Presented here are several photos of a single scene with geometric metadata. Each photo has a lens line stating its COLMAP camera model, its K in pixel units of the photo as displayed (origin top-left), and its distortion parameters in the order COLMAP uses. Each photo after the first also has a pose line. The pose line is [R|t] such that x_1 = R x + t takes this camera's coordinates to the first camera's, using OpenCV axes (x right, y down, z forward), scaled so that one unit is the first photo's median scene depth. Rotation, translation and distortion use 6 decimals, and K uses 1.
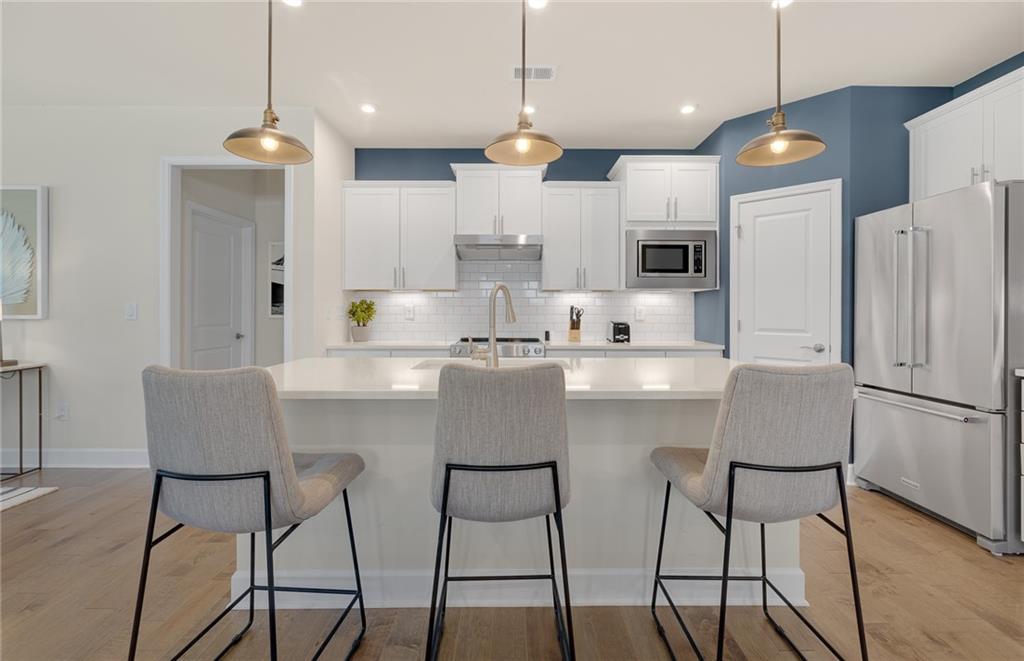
lens RADIAL K [[461.7, 0, 511.6], [0, 461.7, 316.0], [0, 0, 1]] dist [0.001407, 0.000028]
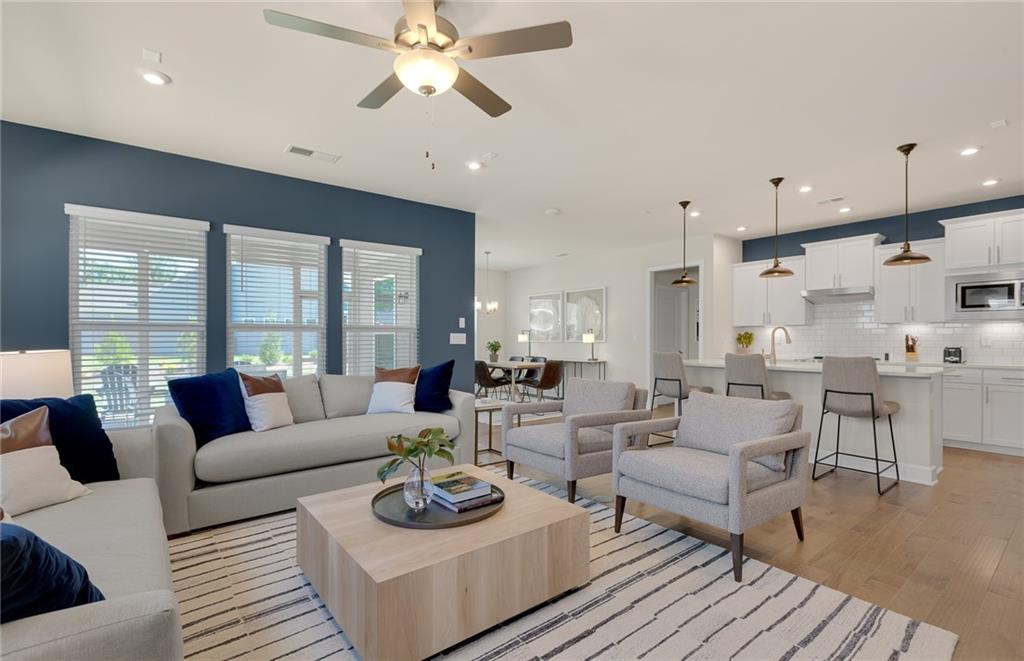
lens RADIAL K [[466.9, 0, 505.2], [0, 466.9, 344.1], [0, 0, 1]] dist [0.000405, -0.000314]
pose [[0.611318, 0.006980, -0.791354, 0.509091], [-0.010321, 0.999946, 0.000846, 0.017766], [0.791318, 0.007650, 0.611357, -0.765073]]
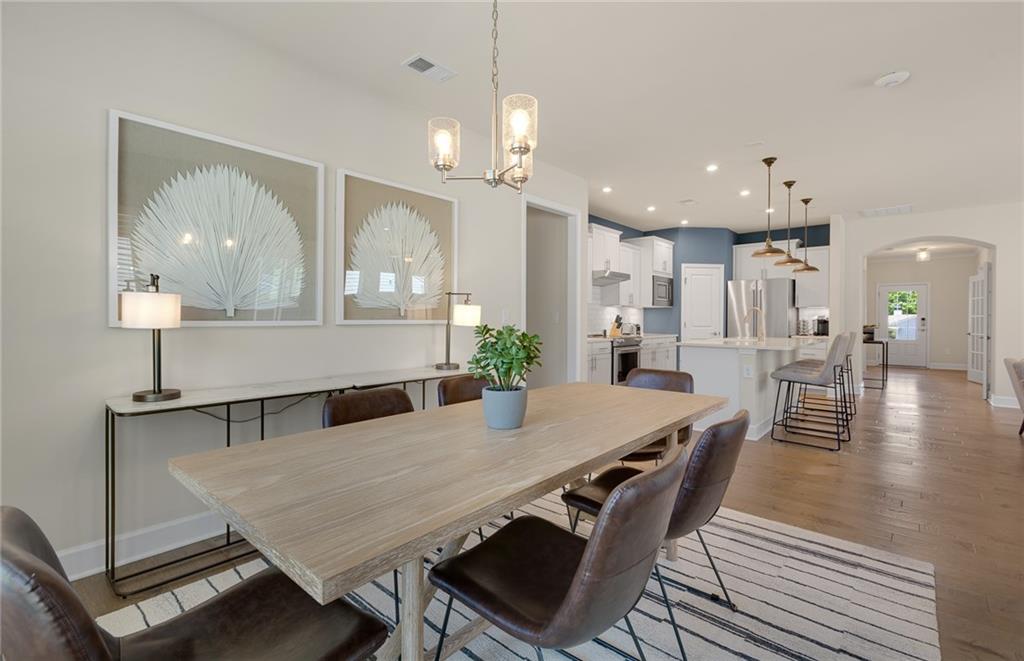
lens RADIAL K [[461.7, 0, 511.6], [0, 461.7, 316.0], [0, 0, 1]] dist [0.001407, 0.000028]
pose [[0.669131, 0.005478, 0.743124, -1.467596], [0.001424, 0.999962, -0.008653, -0.002749], [-0.743143, 0.006848, 0.669098, 0.159442]]
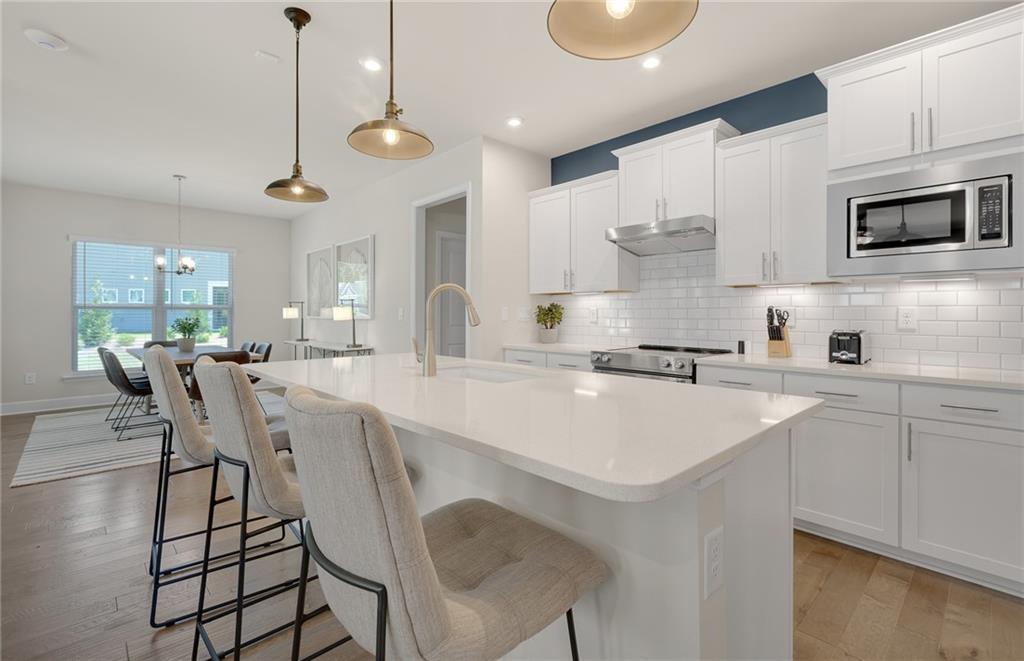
lens RADIAL K [[461.7, 0, 511.6], [0, 461.7, 316.0], [0, 0, 1]] dist [0.001407, 0.000028]
pose [[0.681371, 0.002462, -0.731934, 0.395752], [-0.010489, 0.999925, -0.006400, 0.001259], [0.731863, 0.012038, 0.681345, 0.240270]]
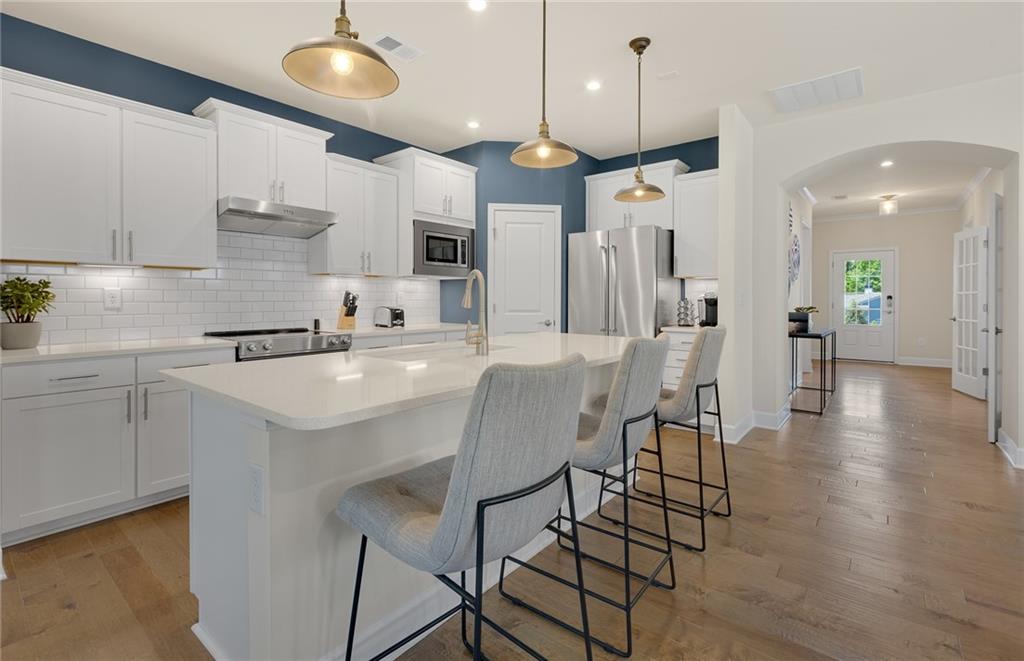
lens RADIAL K [[468.1, 0, 510.9], [0, 468.1, 296.4], [0, 0, 1]] dist [0.000362, 0.000200]
pose [[0.637735, 0.001697, 0.770254, -0.405844], [0.005392, 0.999963, -0.006668, -0.002971], [-0.770237, 0.008406, 0.637702, 0.148708]]
